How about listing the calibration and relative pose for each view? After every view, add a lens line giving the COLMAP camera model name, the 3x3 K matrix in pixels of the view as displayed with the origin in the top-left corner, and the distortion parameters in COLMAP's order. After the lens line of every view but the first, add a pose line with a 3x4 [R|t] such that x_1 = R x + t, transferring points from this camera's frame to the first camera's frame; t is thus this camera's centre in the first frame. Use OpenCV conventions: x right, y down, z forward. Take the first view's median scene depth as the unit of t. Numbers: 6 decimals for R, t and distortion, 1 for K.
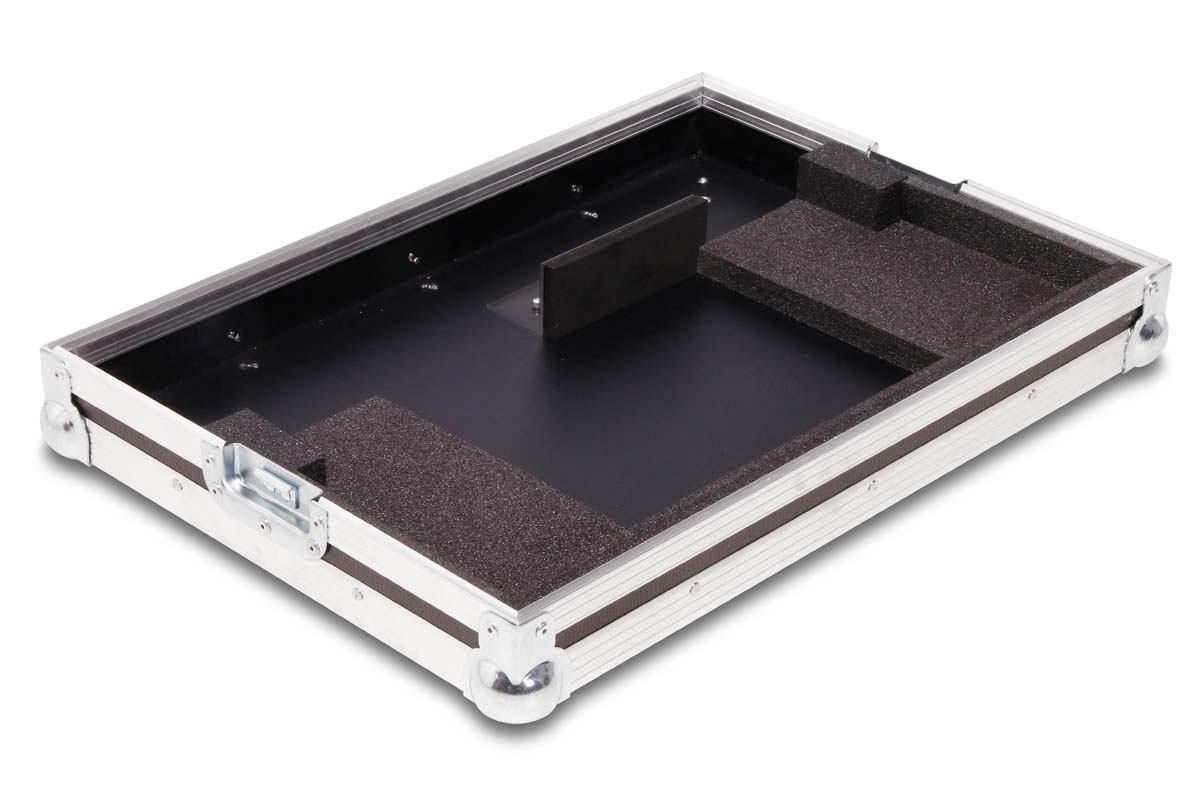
lens RADIAL K [[2960.1, 0, 600.0], [0, 2960.1, 400.0], [0, 0, 1]] dist [0.424316, 0.075458]
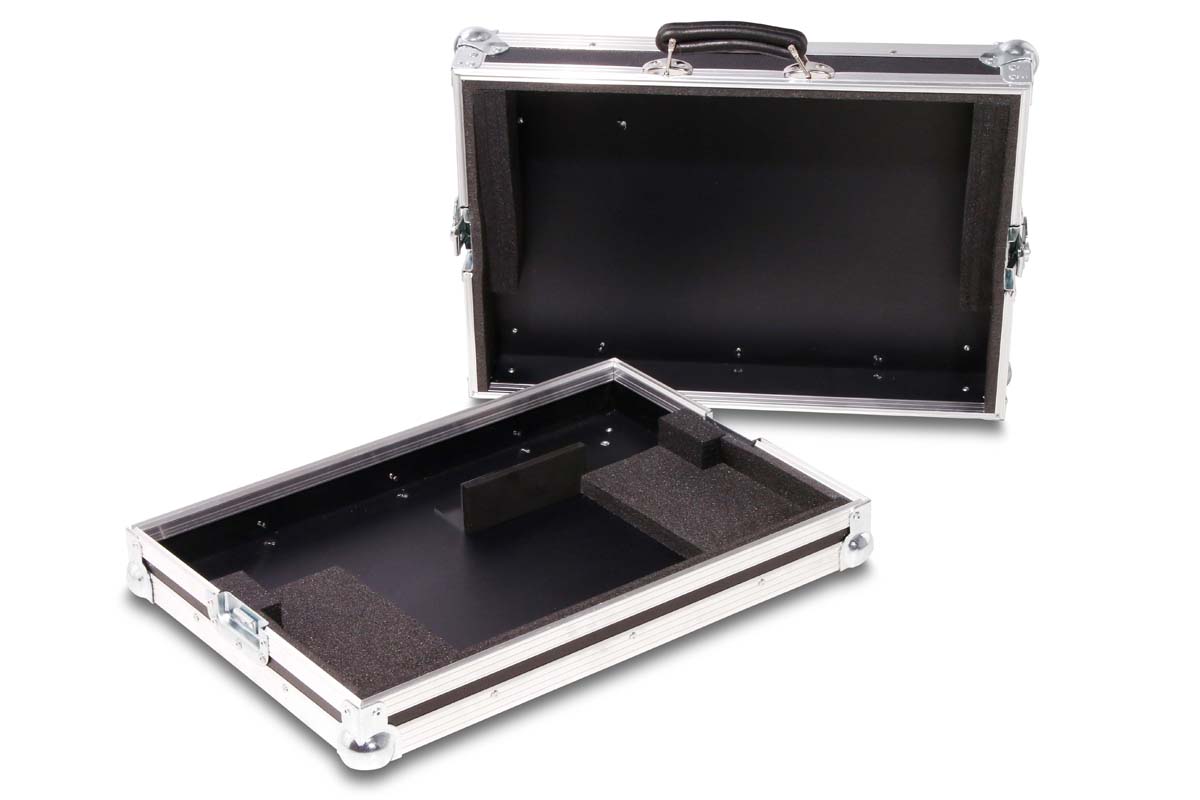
lens RADIAL K [[2789.4, 0, 620.7], [0, 2789.4, 400.2], [0, 0, 1]] dist [0.111782, 0.264219]
pose [[0.990092, 0.031950, -0.136737, 0.278497], [-0.040865, 0.997183, -0.062895, -0.002208], [0.134342, 0.067859, 0.988609, -0.448362]]
